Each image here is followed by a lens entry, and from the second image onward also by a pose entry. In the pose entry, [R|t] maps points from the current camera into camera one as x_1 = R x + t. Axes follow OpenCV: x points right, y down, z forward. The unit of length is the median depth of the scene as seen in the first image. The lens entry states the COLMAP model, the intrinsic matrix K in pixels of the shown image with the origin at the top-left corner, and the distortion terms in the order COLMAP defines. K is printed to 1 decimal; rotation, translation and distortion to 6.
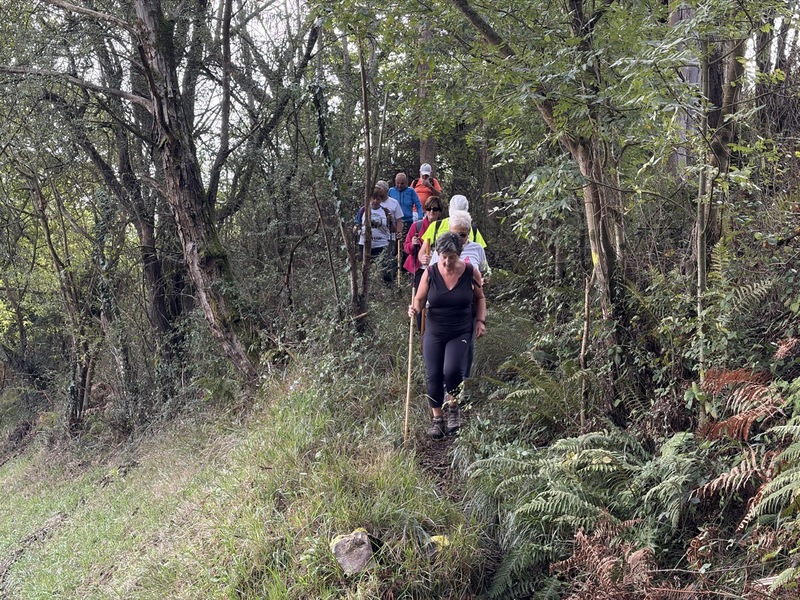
lens RADIAL K [[1210.2, 0, 395.8], [0, 1210.2, 300.4], [0, 0, 1]] dist [0.113110, 0.000000]
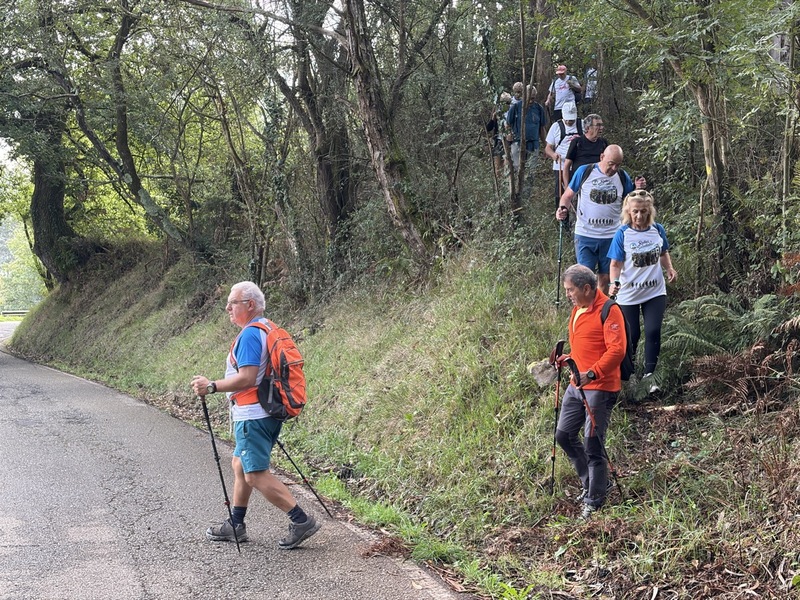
lens RADIAL K [[1210.2, 0, 388.4], [0, 1210.2, 313.5], [0, 0, 1]] dist [0.113110, 0.000000]
pose [[0.997189, 0.001431, -0.074913, -0.071996], [0.007008, 0.993654, 0.112258, -0.024378], [0.074598, -0.112467, 0.990851, -0.321187]]
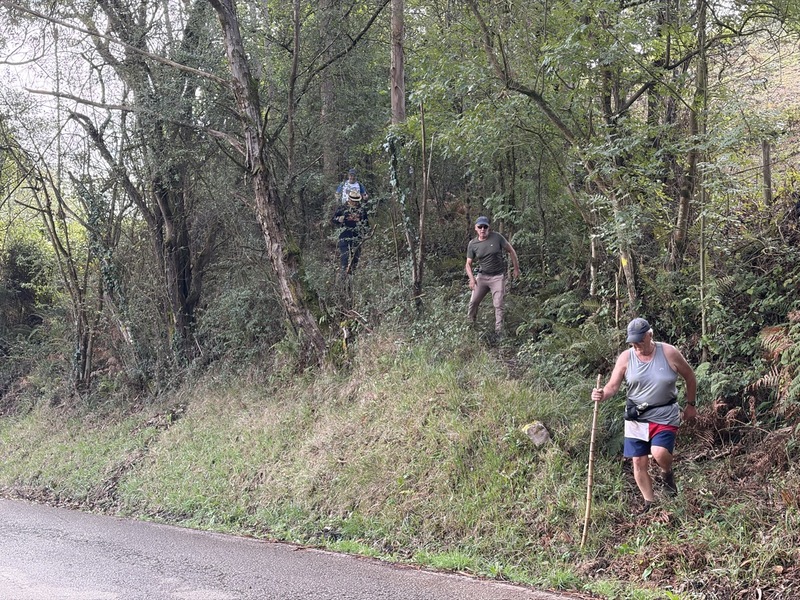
lens RADIAL K [[1210.2, 0, 397.0], [0, 1210.2, 307.1], [0, 0, 1]] dist [0.113110, 0.000000]
pose [[0.975873, -0.013392, 0.217927, -0.386102], [0.006302, 0.999429, 0.033196, -0.023471], [-0.218247, -0.031022, 0.975400, -0.424256]]
